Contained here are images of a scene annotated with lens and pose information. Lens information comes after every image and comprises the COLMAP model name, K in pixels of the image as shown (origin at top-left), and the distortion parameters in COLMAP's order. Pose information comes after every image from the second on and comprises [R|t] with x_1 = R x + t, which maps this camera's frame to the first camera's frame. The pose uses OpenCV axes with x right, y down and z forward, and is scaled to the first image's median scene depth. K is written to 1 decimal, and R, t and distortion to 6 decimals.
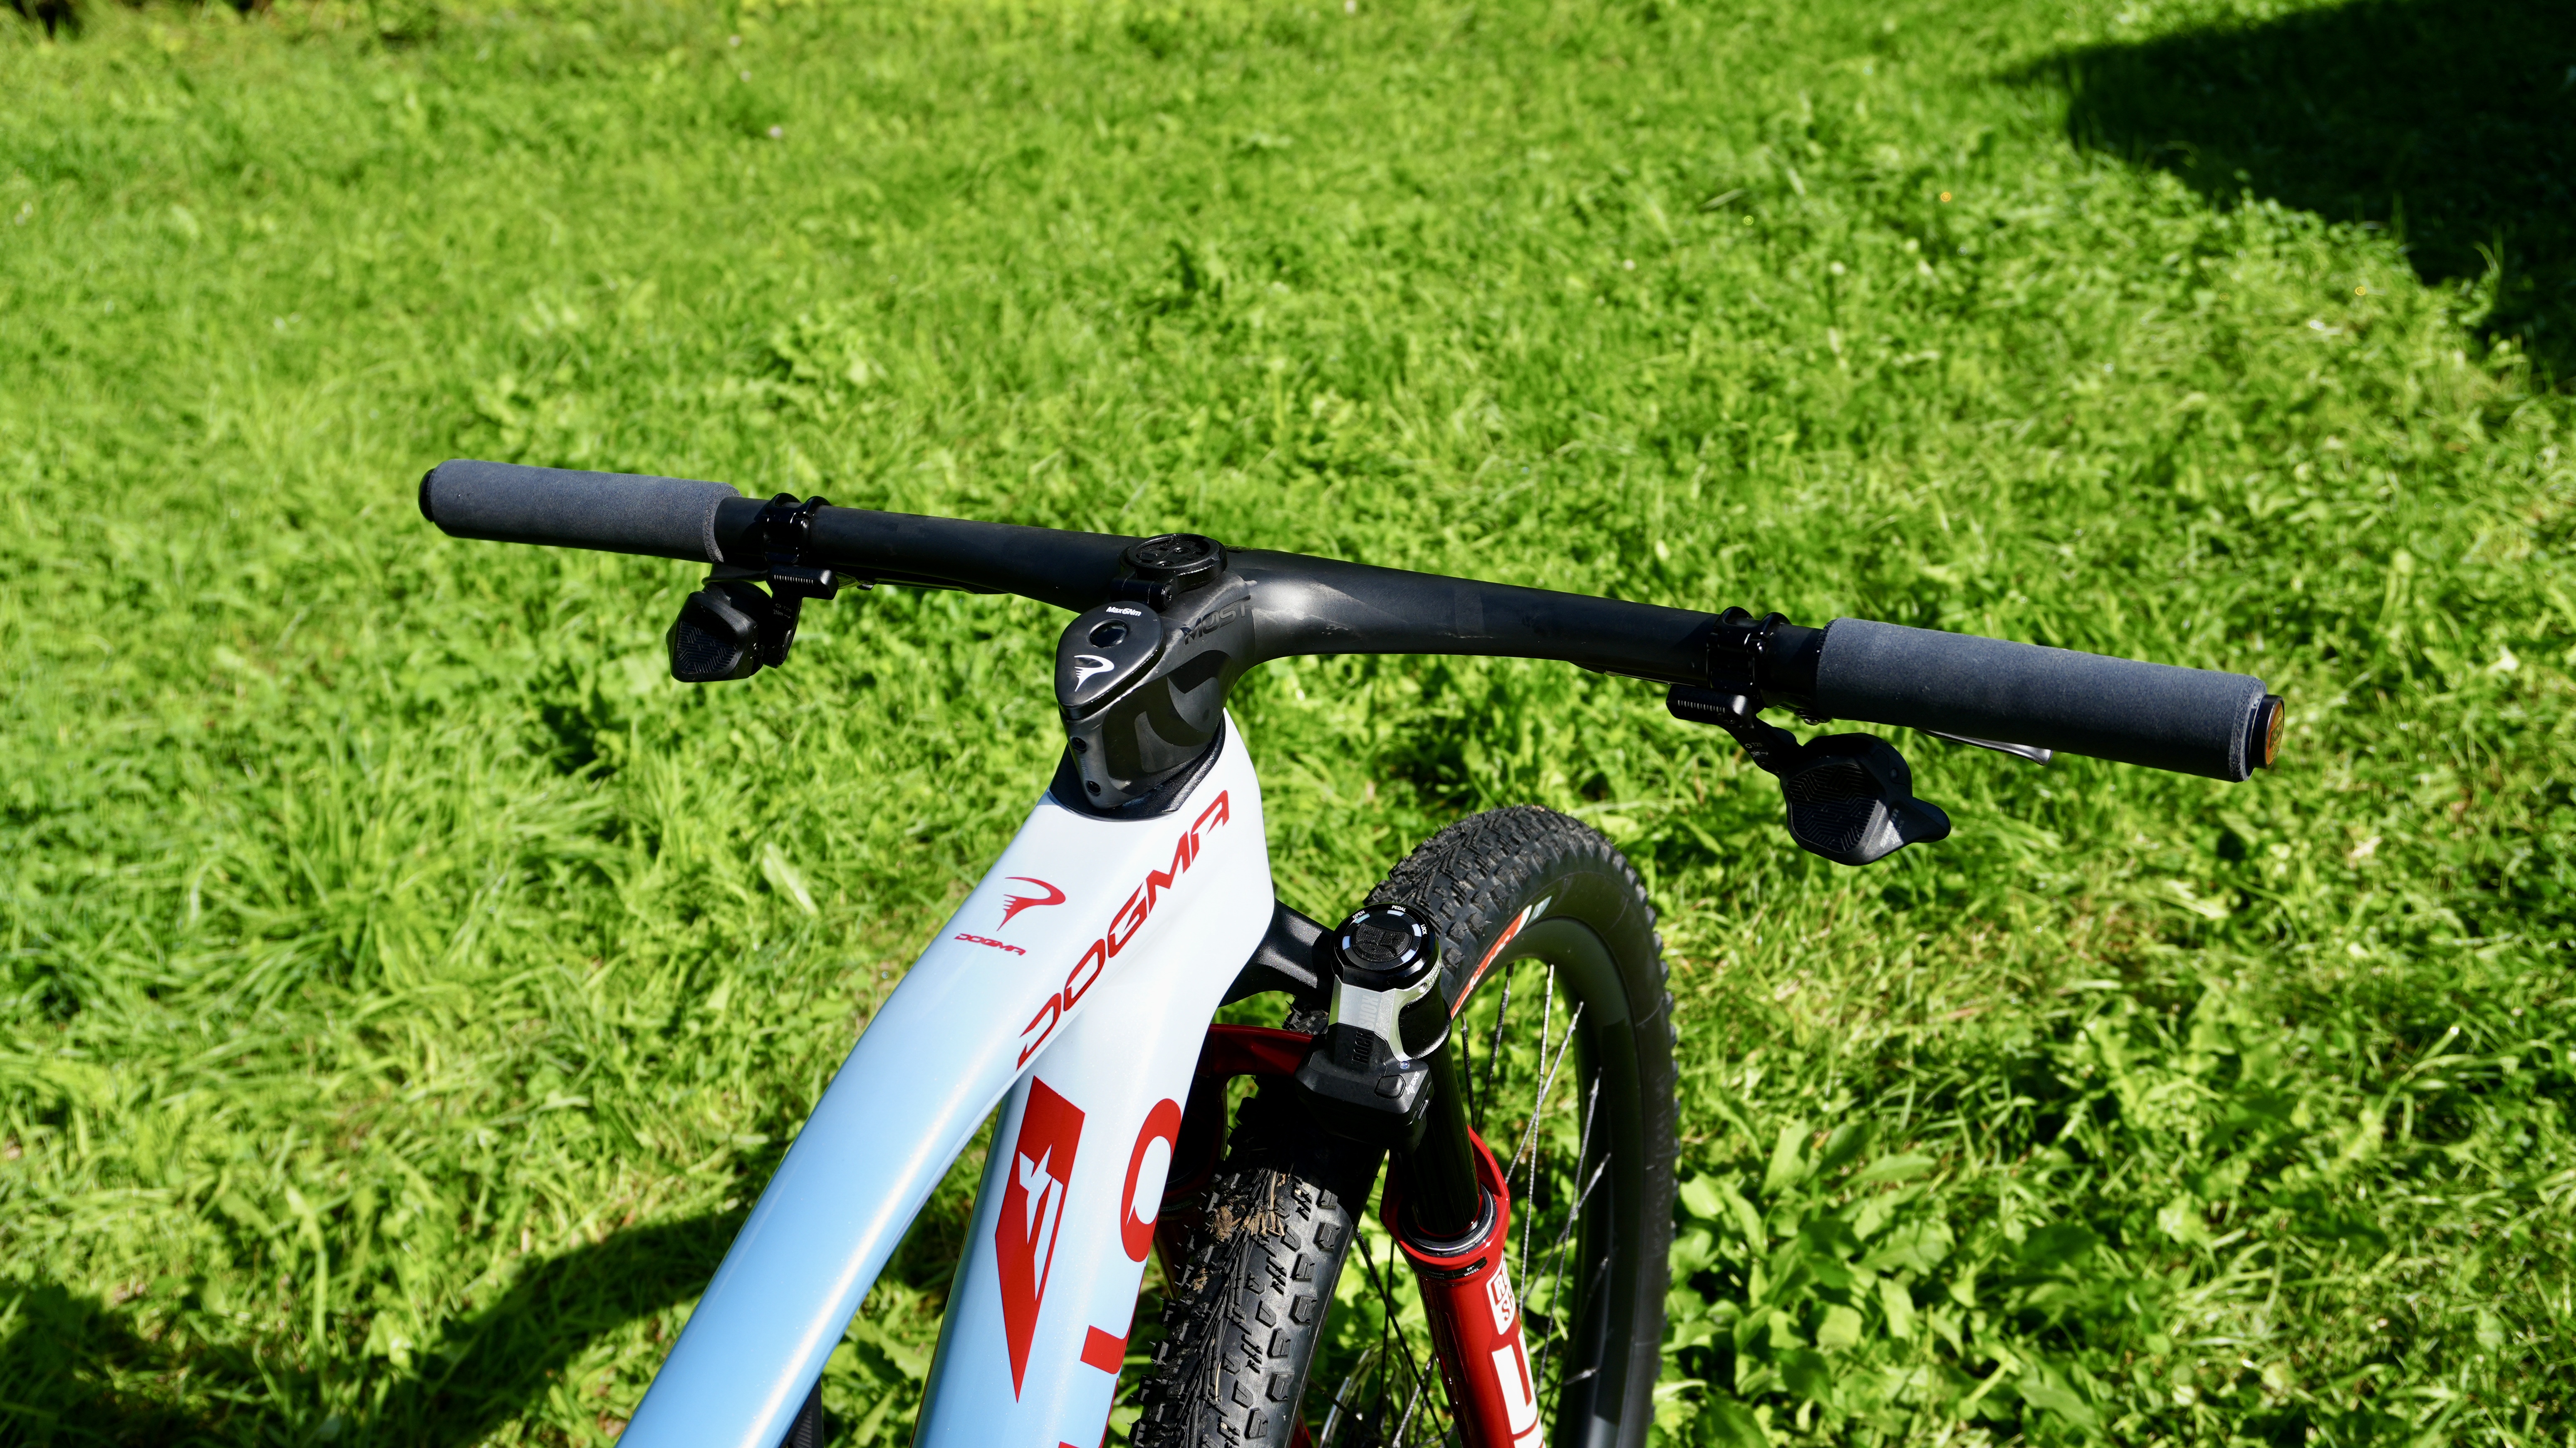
lens RADIAL K [[2382.4, 0, 1275.1], [0, 2382.4, 717.7], [0, 0, 1]] dist [-0.022239, 0.000000]
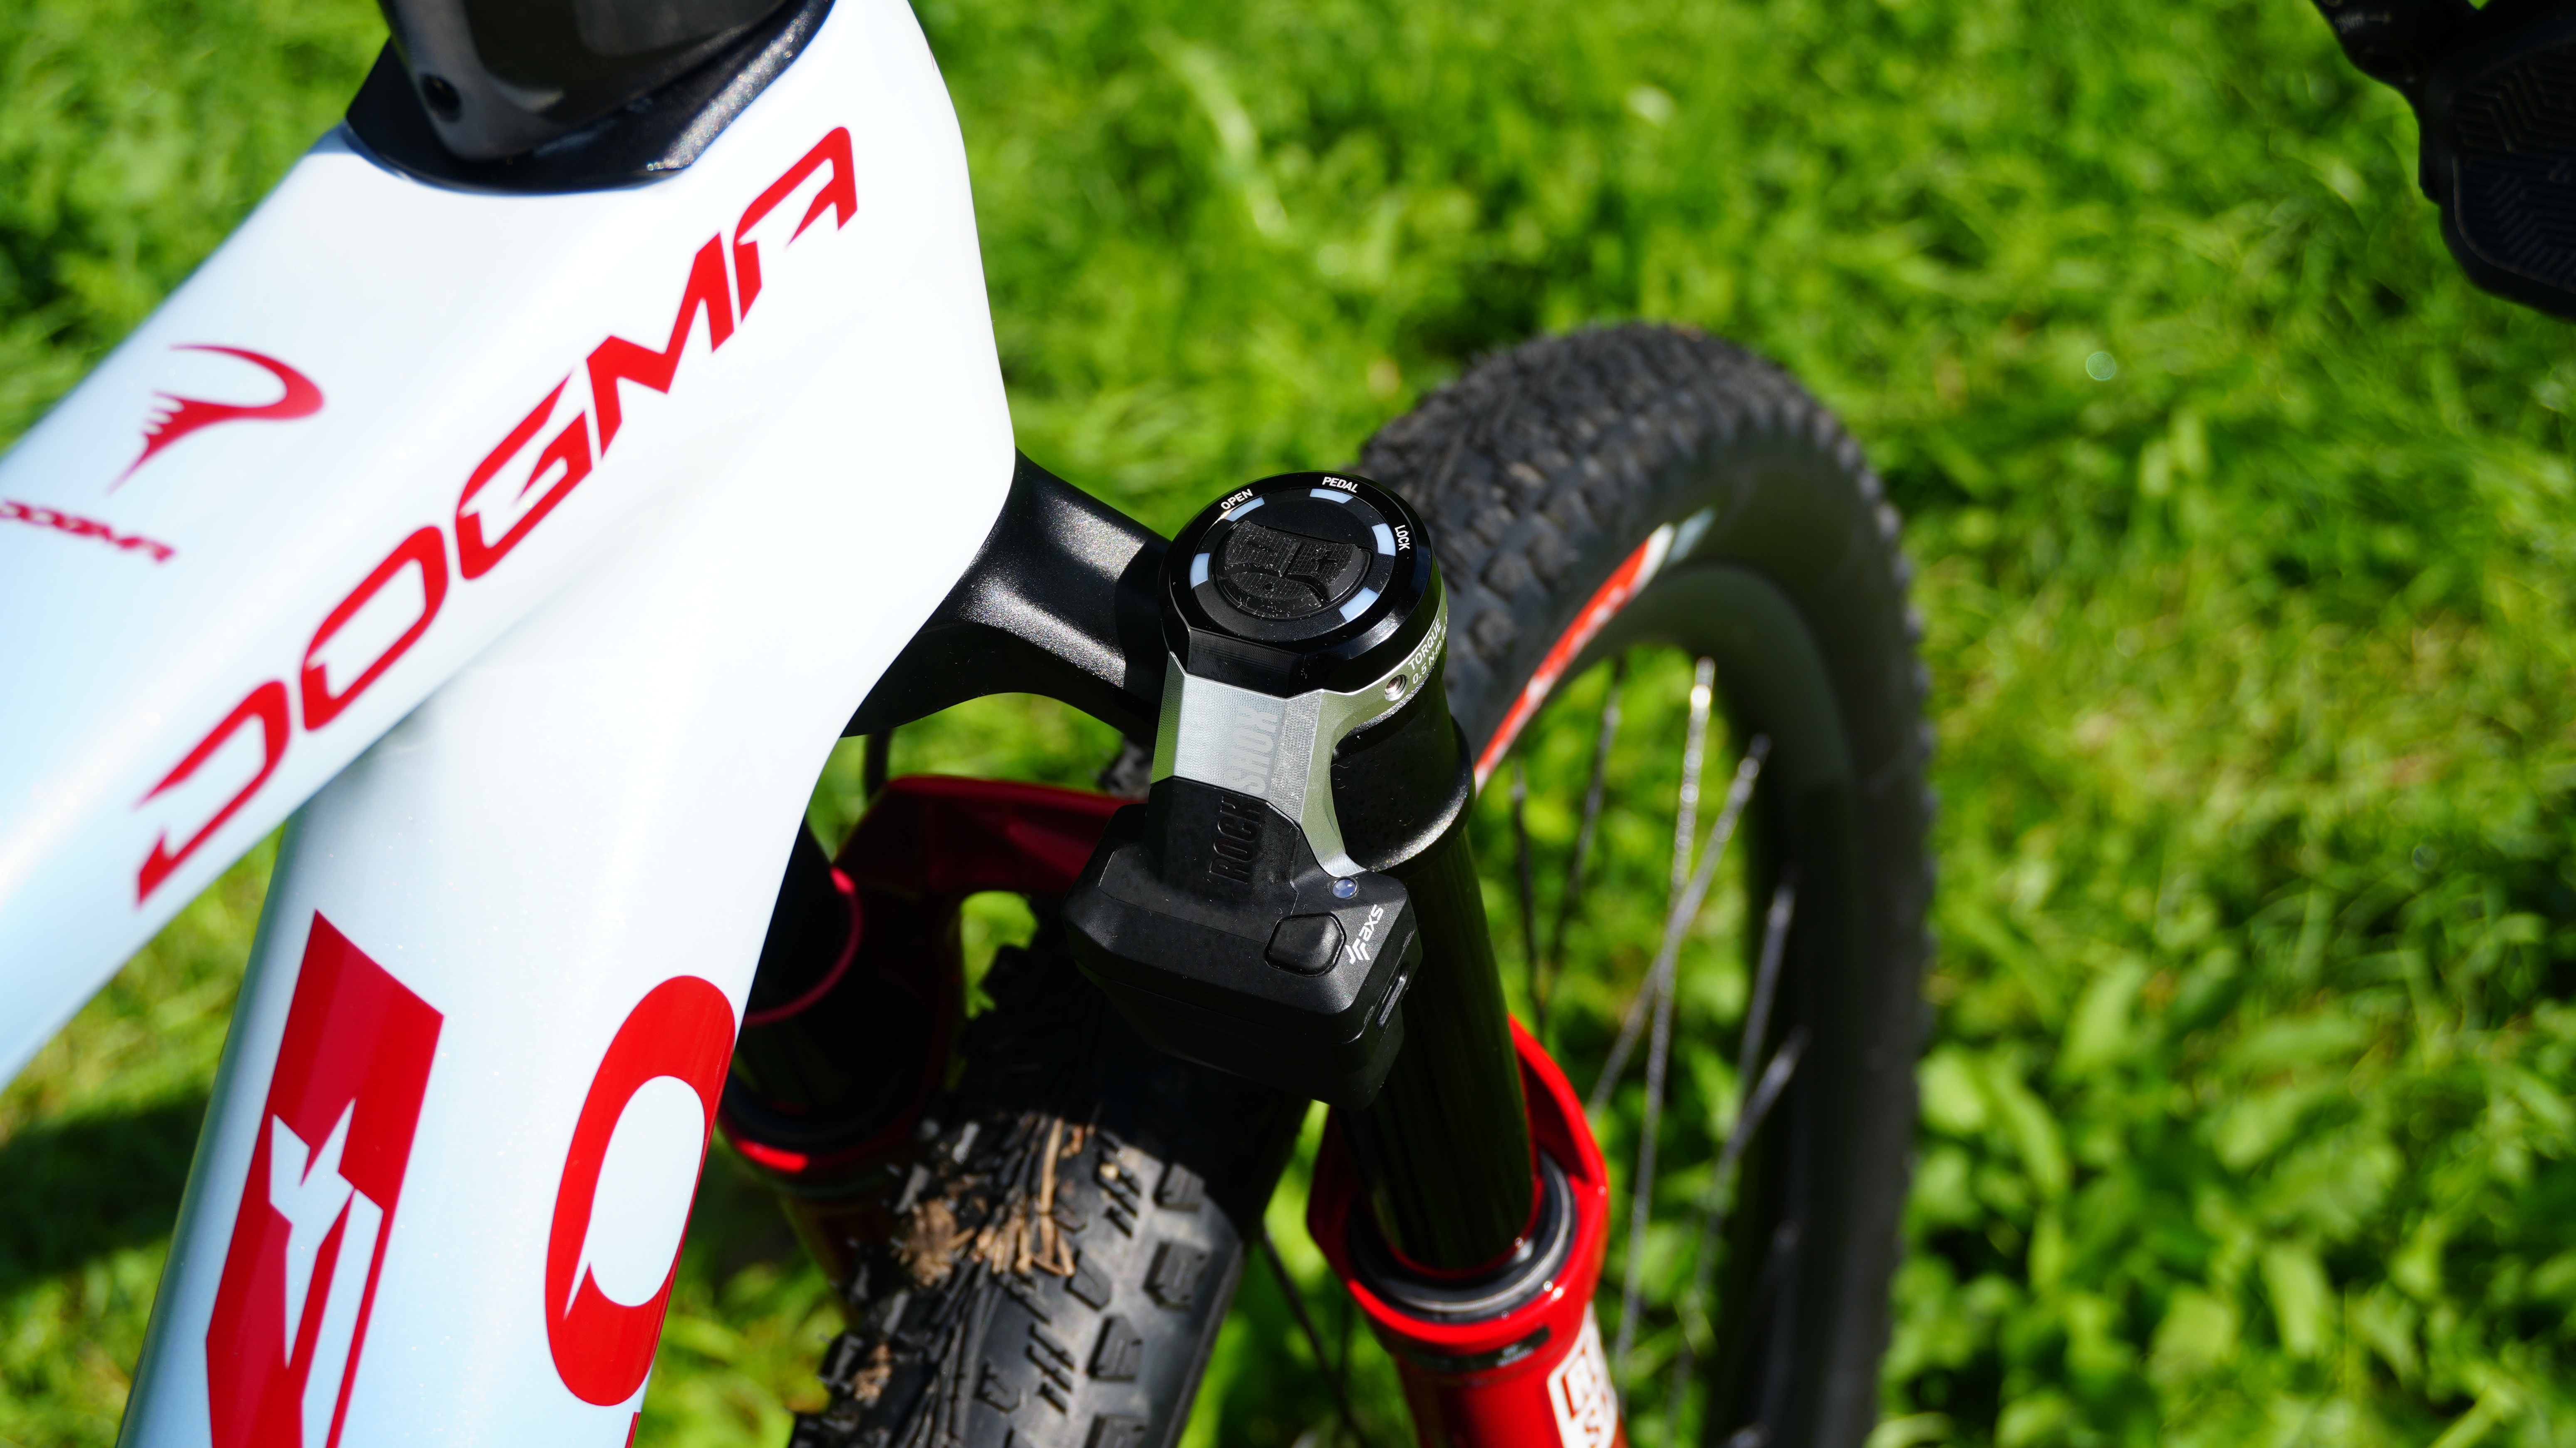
lens RADIAL K [[3594.7, 0, 1290.5], [0, 3594.7, 729.4], [0, 0, 1]] dist [0.003207, 0.000000]
pose [[0.999871, 0.014062, 0.007756, 0.017835], [-0.014866, 0.993145, 0.115941, 0.023267], [-0.006072, -0.116041, 0.993226, 0.186175]]
